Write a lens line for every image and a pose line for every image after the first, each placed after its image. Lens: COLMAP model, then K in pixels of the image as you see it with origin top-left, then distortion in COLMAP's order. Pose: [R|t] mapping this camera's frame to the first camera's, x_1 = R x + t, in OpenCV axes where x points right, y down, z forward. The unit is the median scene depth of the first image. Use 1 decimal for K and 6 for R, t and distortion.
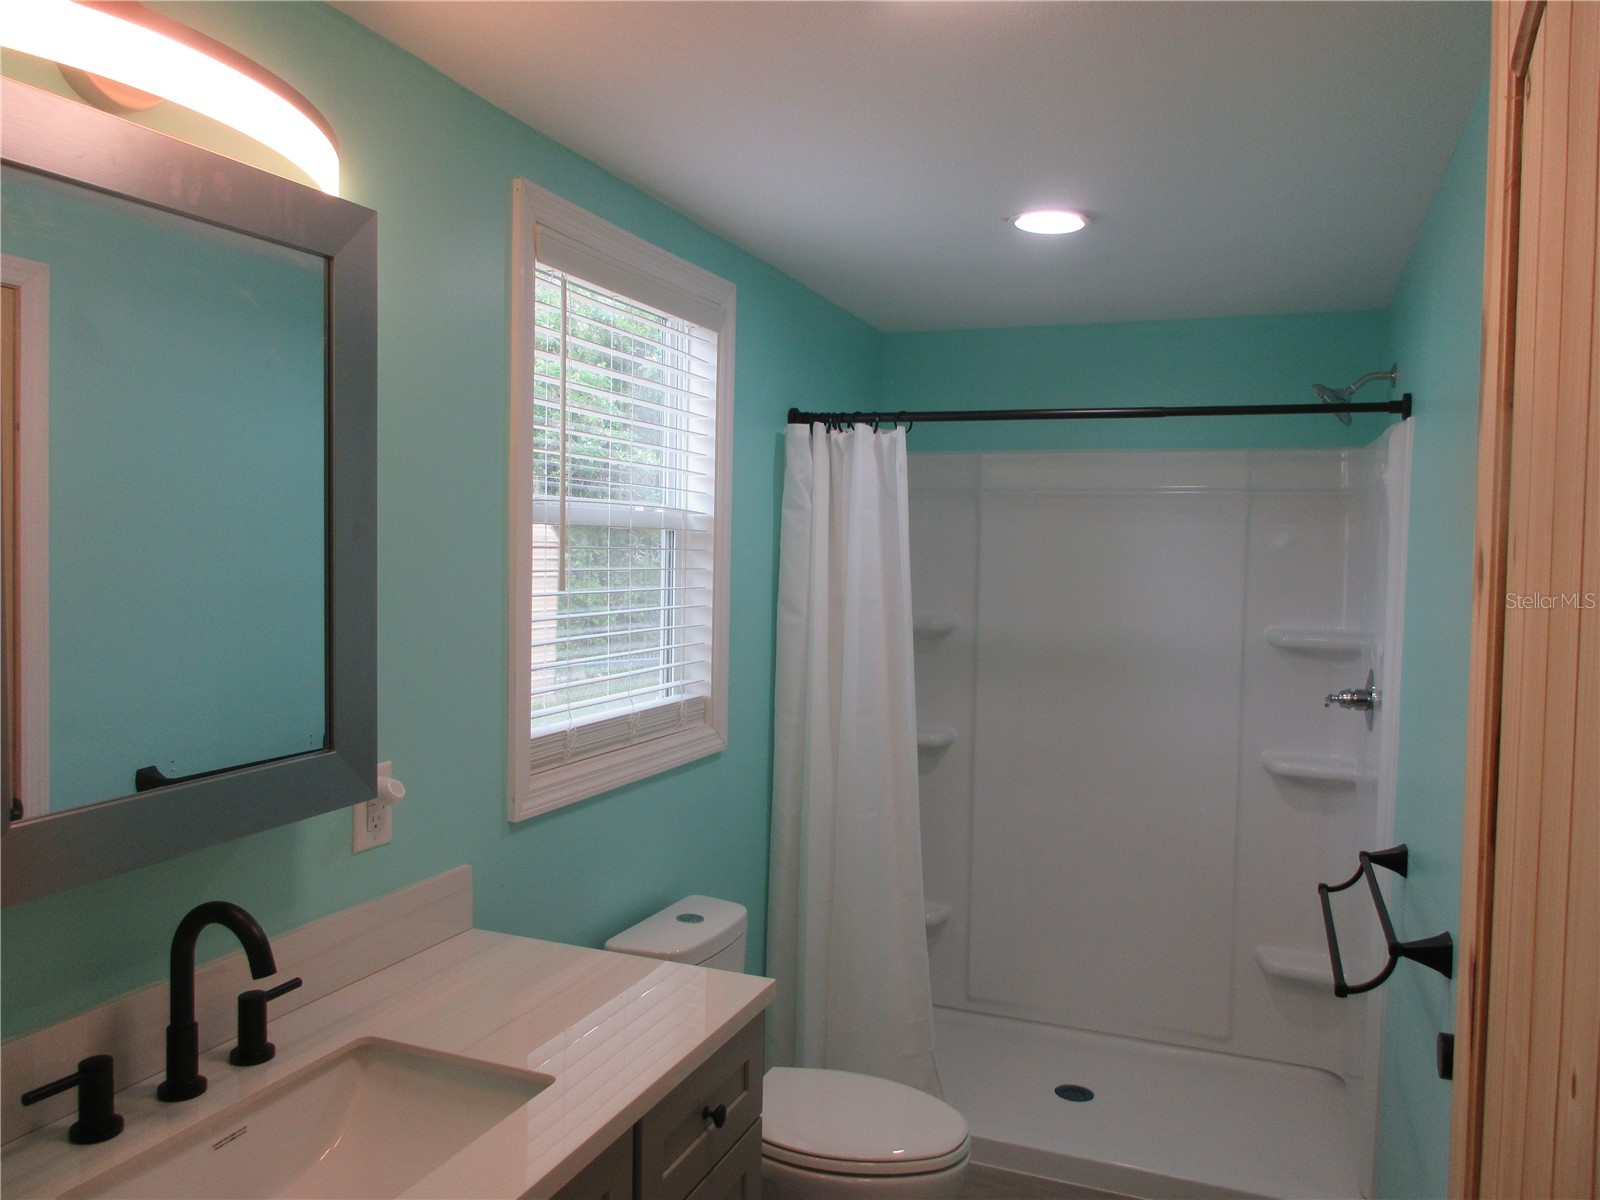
lens RADIAL K [[1191.5, 0, 796.8], [0, 1191.5, 586.7], [0, 0, 1]] dist [-0.007868, 0.009244]
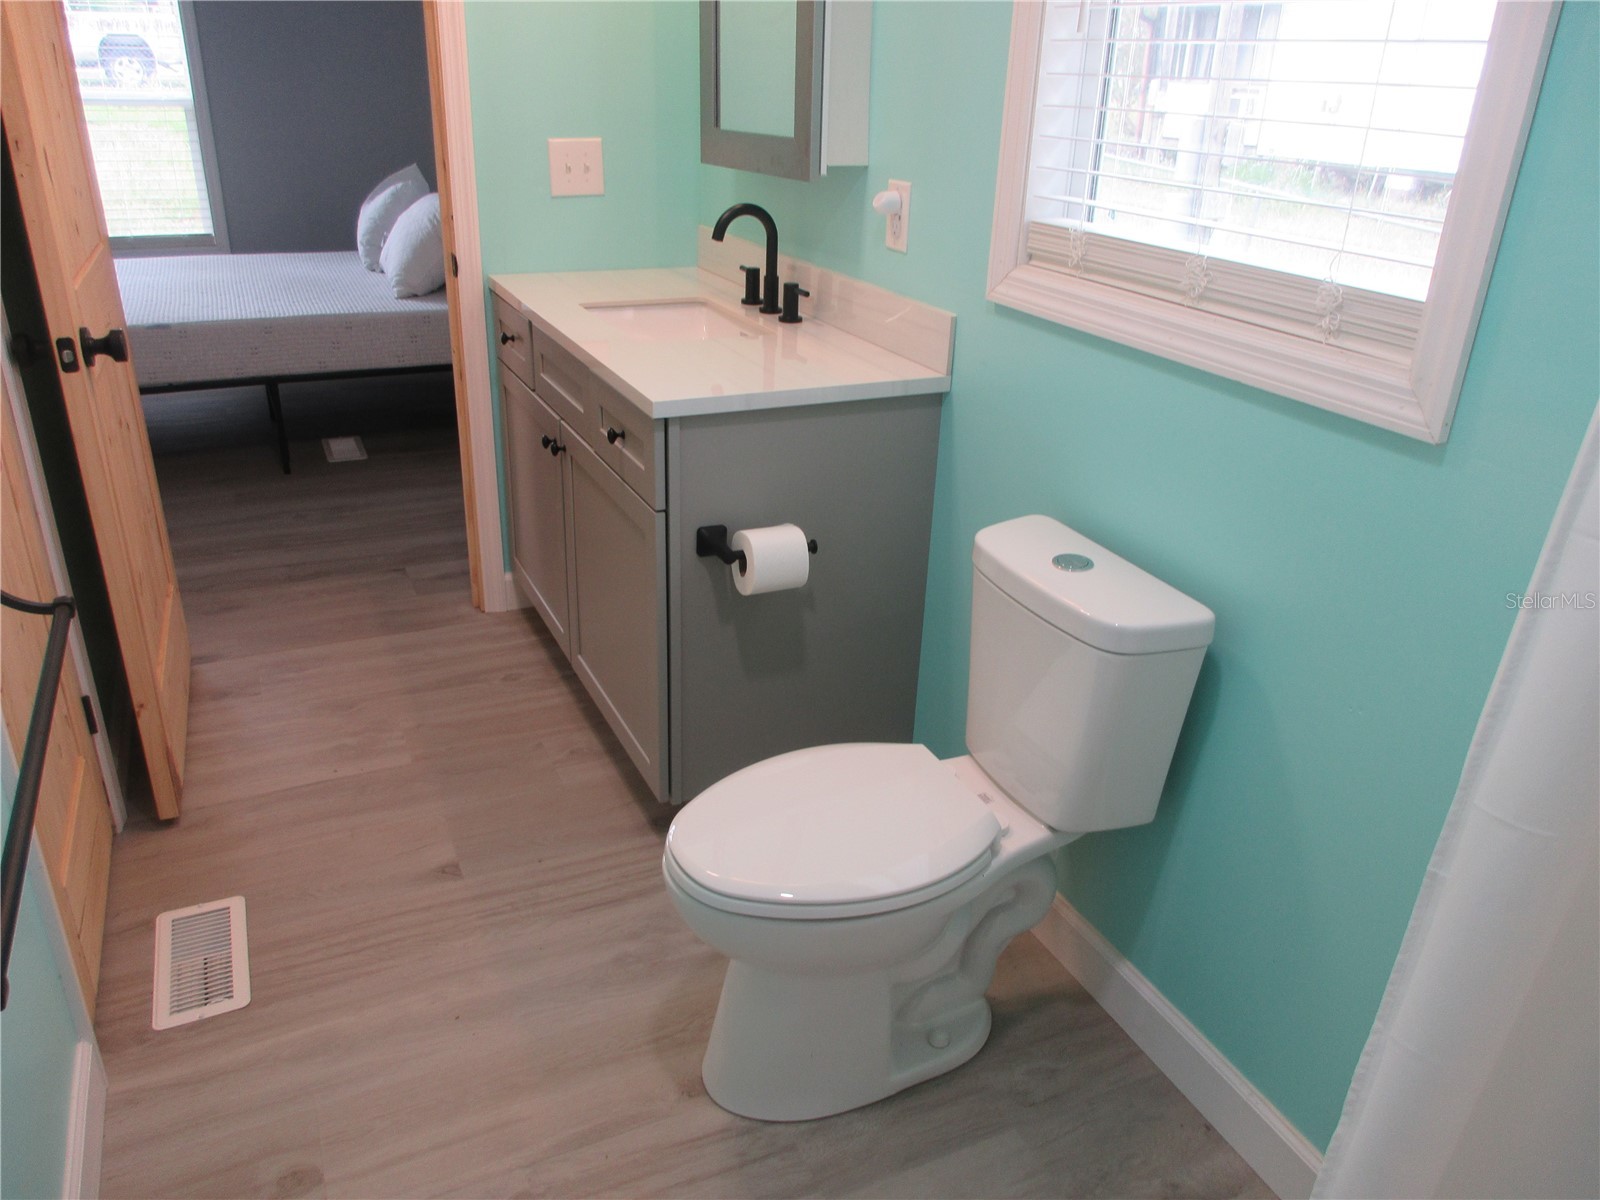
lens RADIAL K [[1191.5, 0, 796.8], [0, 1191.5, 586.7], [0, 0, 1]] dist [-0.007868, 0.009244]
pose [[-0.682890, 0.253335, -0.685188, 0.391143], [-0.068248, 0.911718, 0.405108, 0.021454], [0.727327, 0.323406, -0.605314, 1.038626]]
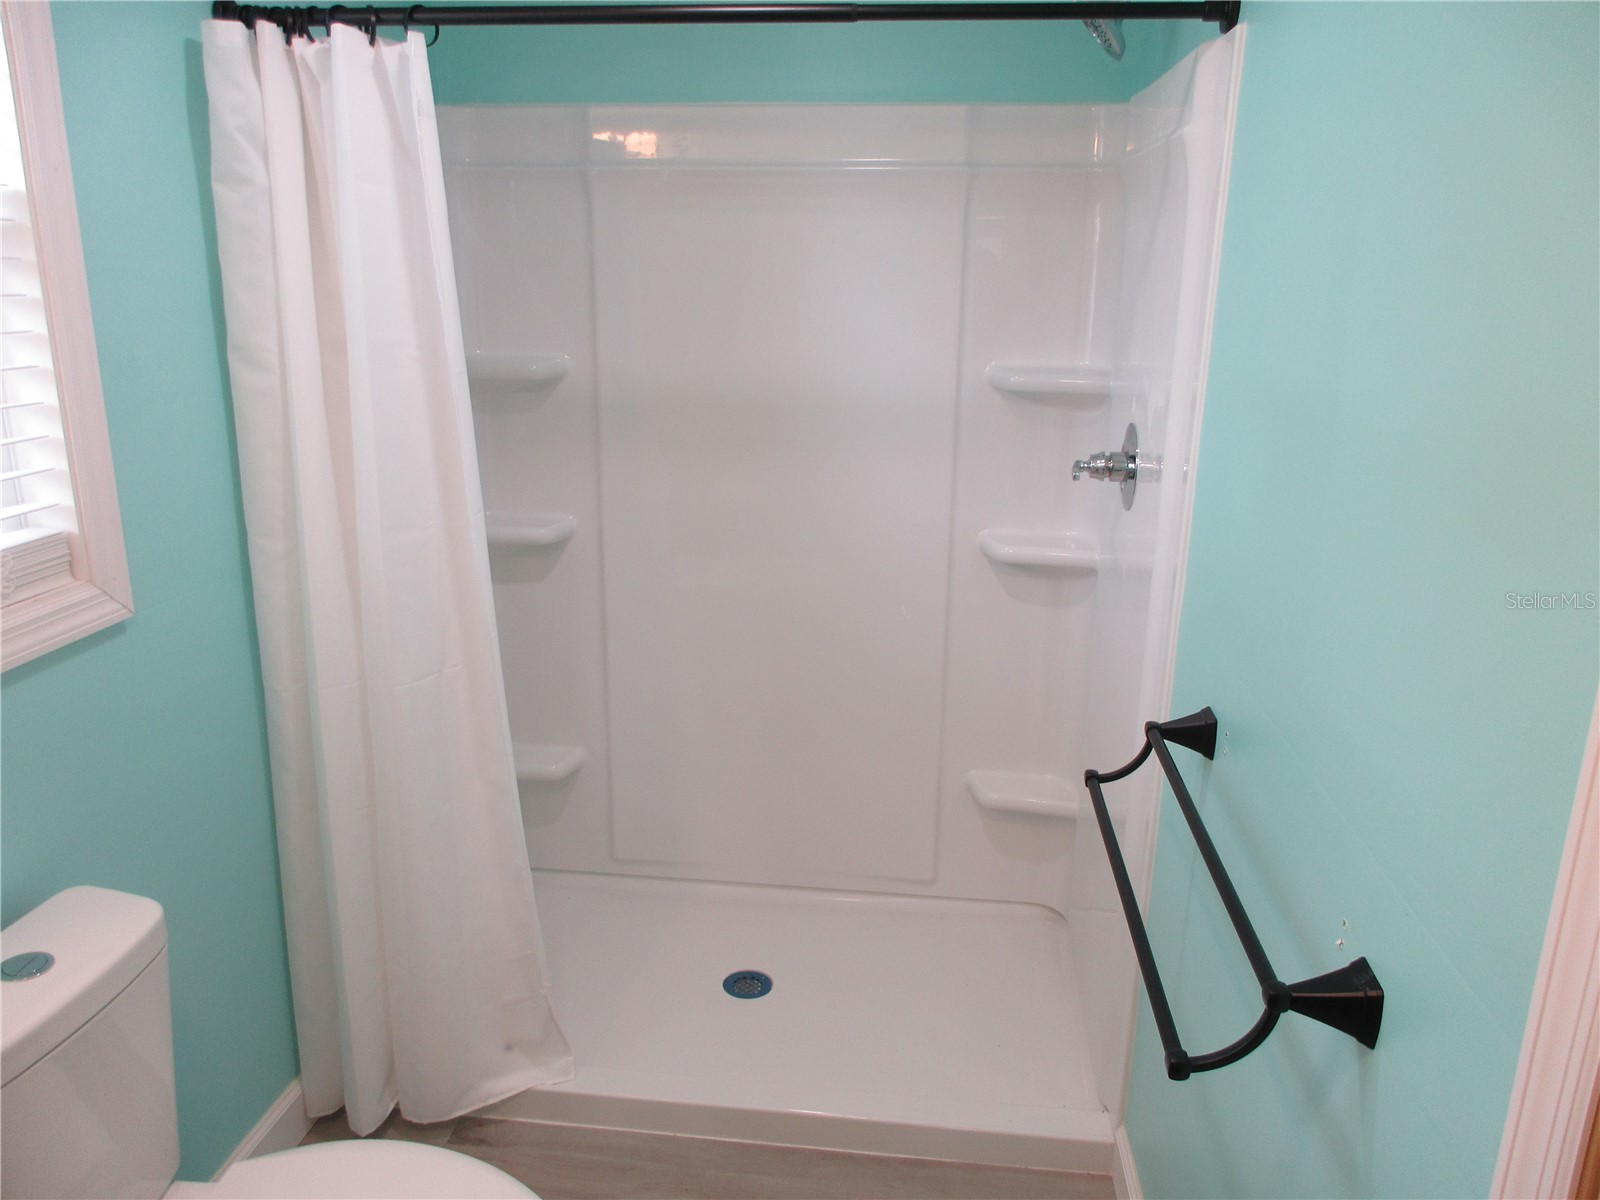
lens RADIAL K [[1191.5, 0, 796.8], [0, 1191.5, 586.7], [0, 0, 1]] dist [-0.007868, 0.009244]
pose [[0.966020, -0.075964, 0.247051, 0.102224], [0.016629, 0.972121, 0.233888, -0.006186], [-0.257931, -0.221832, 0.940352, 0.354010]]
